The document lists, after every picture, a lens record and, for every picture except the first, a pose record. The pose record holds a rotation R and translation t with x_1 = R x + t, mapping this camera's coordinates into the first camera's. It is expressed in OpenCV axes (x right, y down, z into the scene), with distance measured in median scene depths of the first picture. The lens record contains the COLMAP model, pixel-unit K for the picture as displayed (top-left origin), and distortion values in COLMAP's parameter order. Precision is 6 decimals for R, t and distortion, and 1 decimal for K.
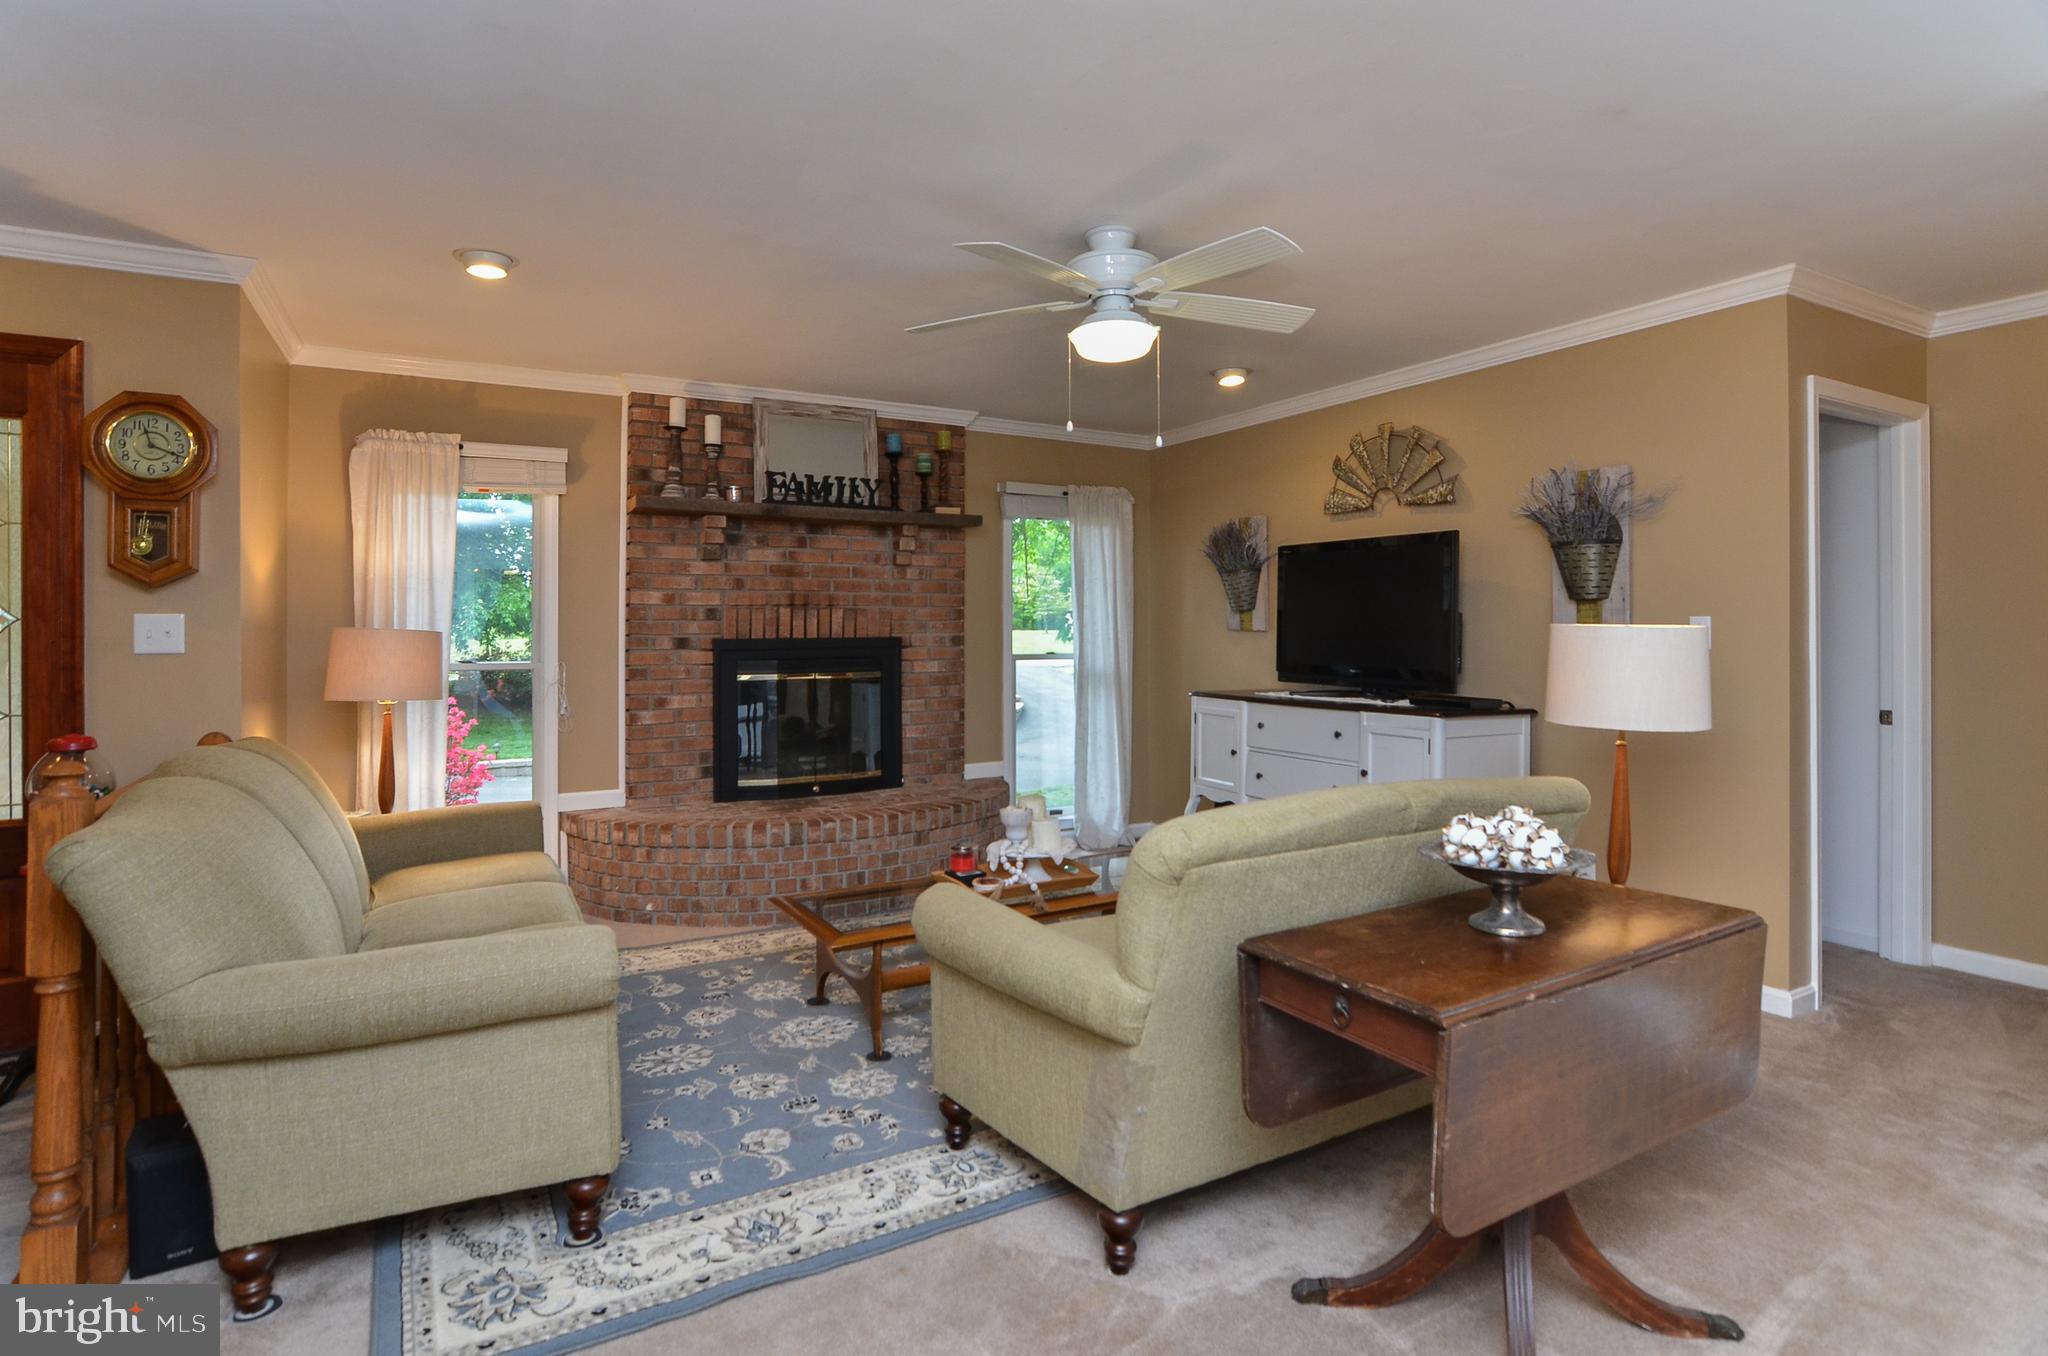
lens RADIAL K [[1038.4, 0, 1042.0], [0, 1038.4, 621.9], [0, 0, 1]] dist [-0.025032, 0.007435]
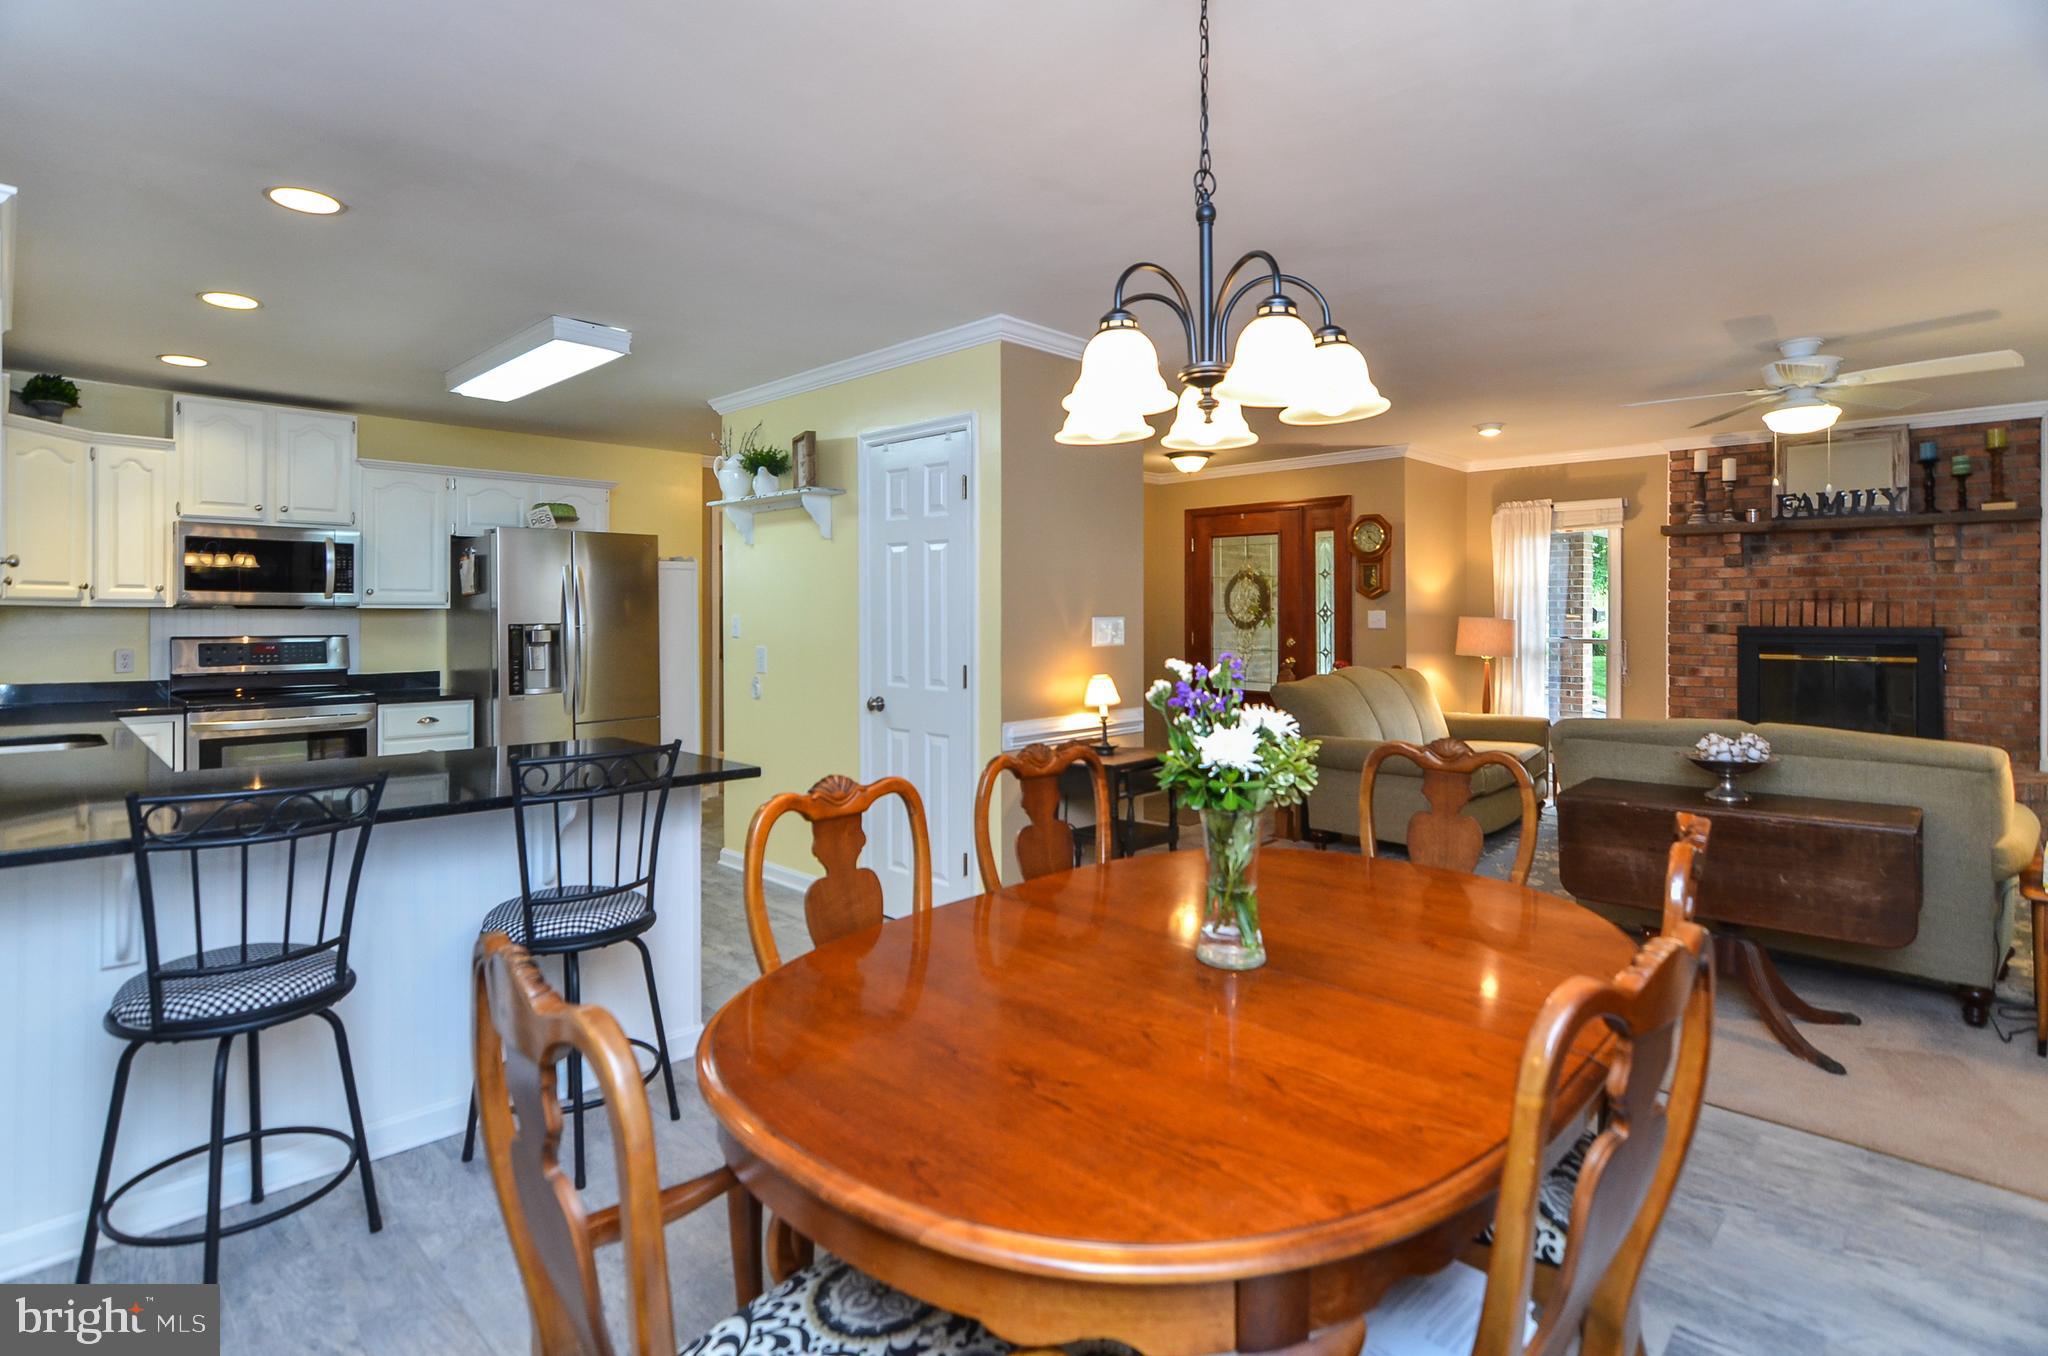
lens RADIAL K [[1038.4, 0, 982.6], [0, 1038.4, 613.0], [0, 0, 1]] dist [-0.025032, 0.007435]
pose [[0.259873, 0.005152, -0.965629, 0.762539], [0.006733, 0.999952, 0.007147, -0.017816], [0.965619, -0.008359, 0.259826, -0.293502]]
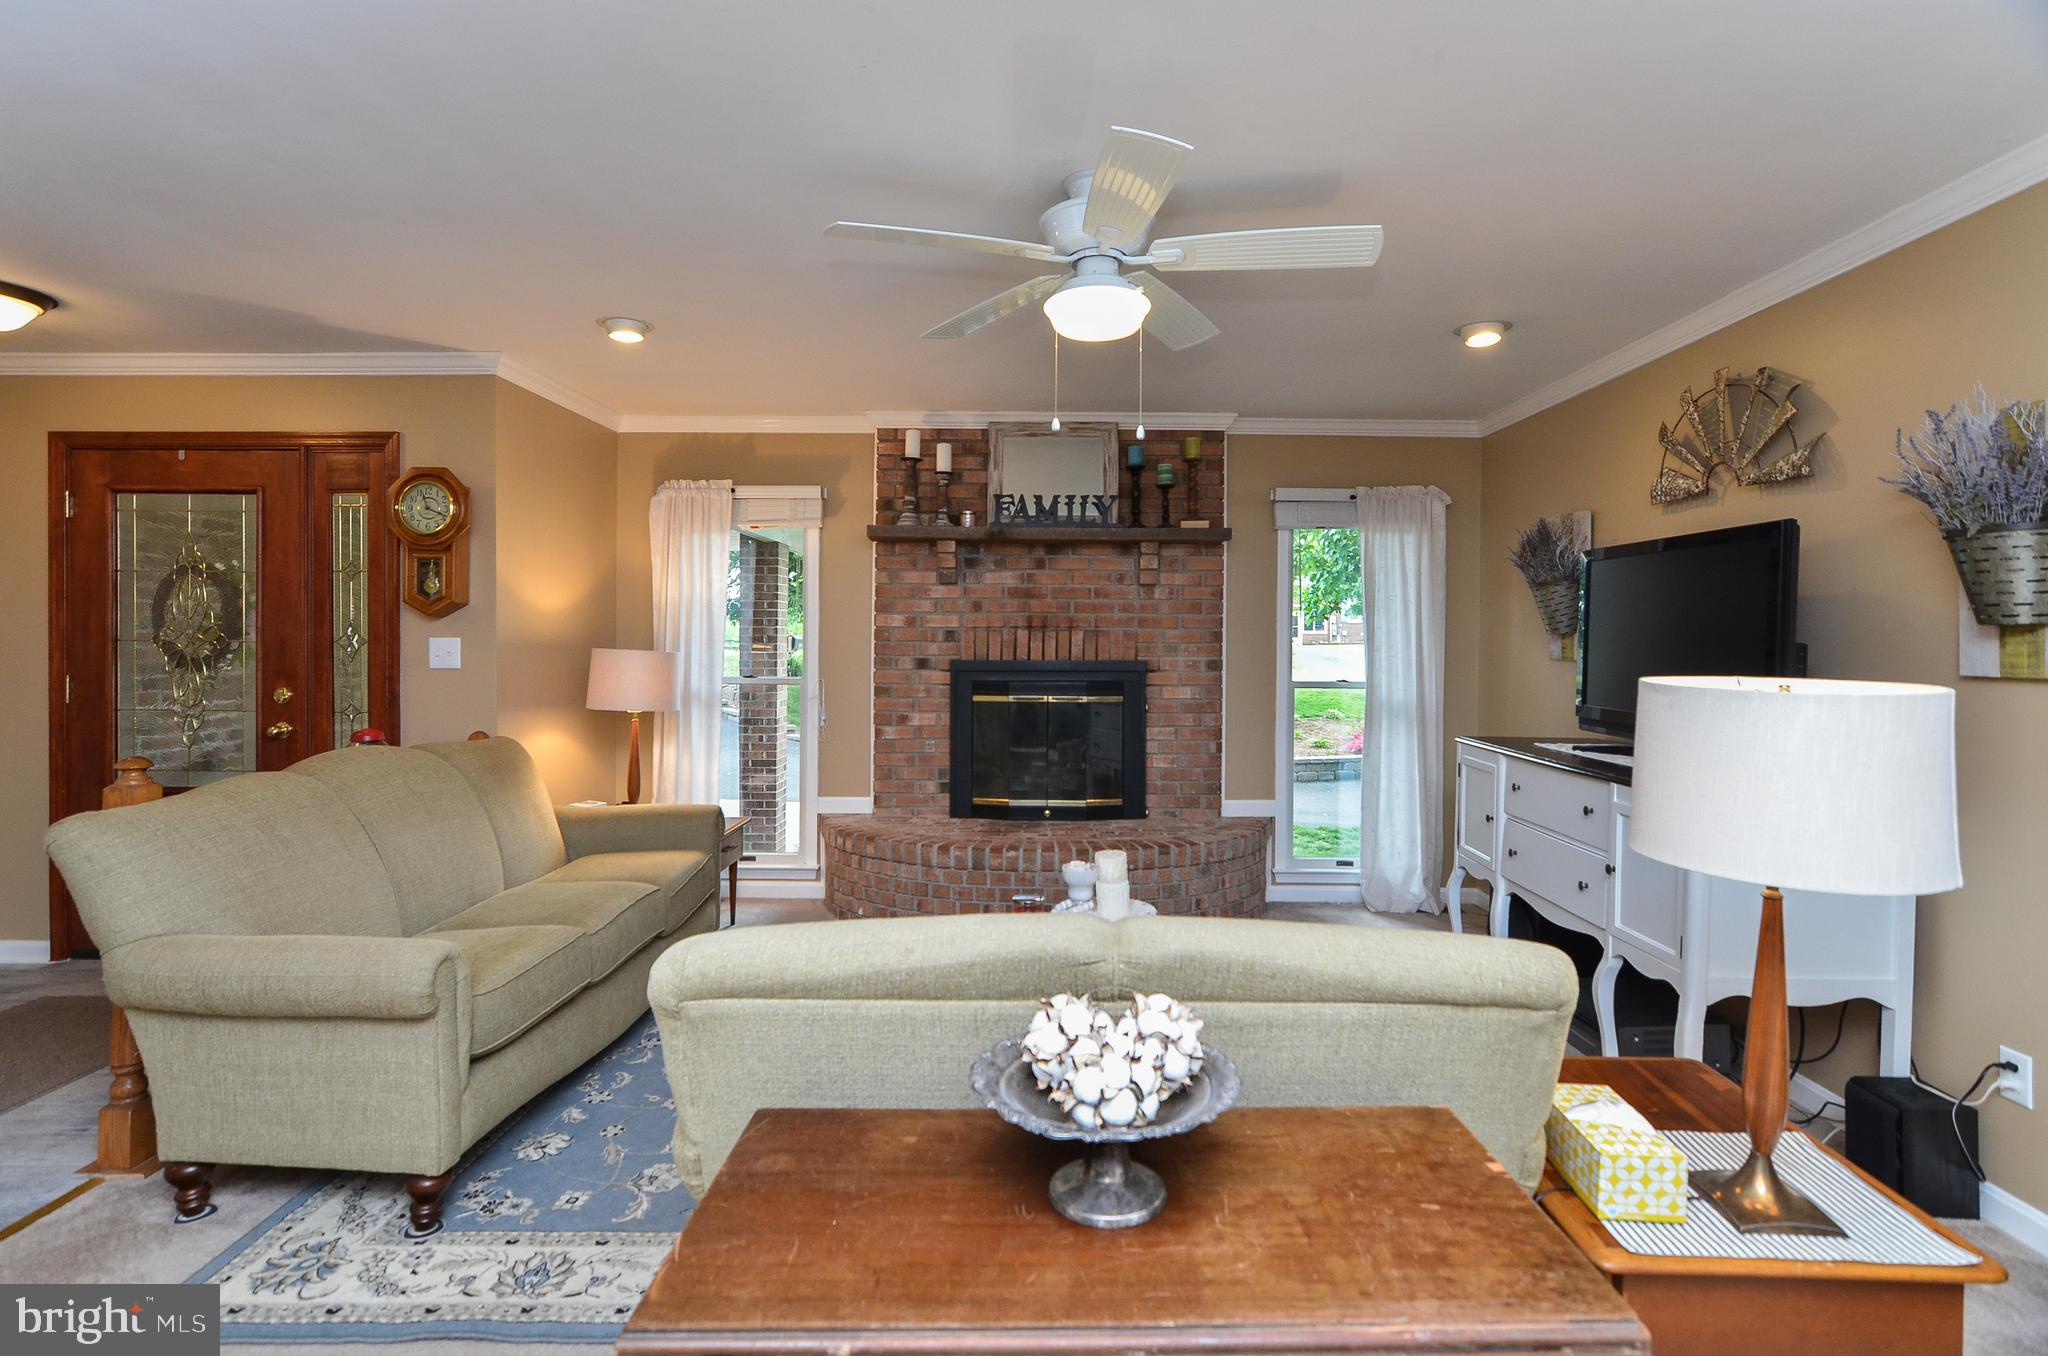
lens RADIAL K [[1005.6, 0, 1046.6], [0, 1005.6, 647.1], [0, 0, 1]] dist [-0.001860, 0.002588]
pose [[0.864868, 0.012543, -0.501842, 0.296818], [-0.005231, 0.999859, 0.015975, -0.014339], [0.501972, -0.011191, 0.864812, 0.196188]]
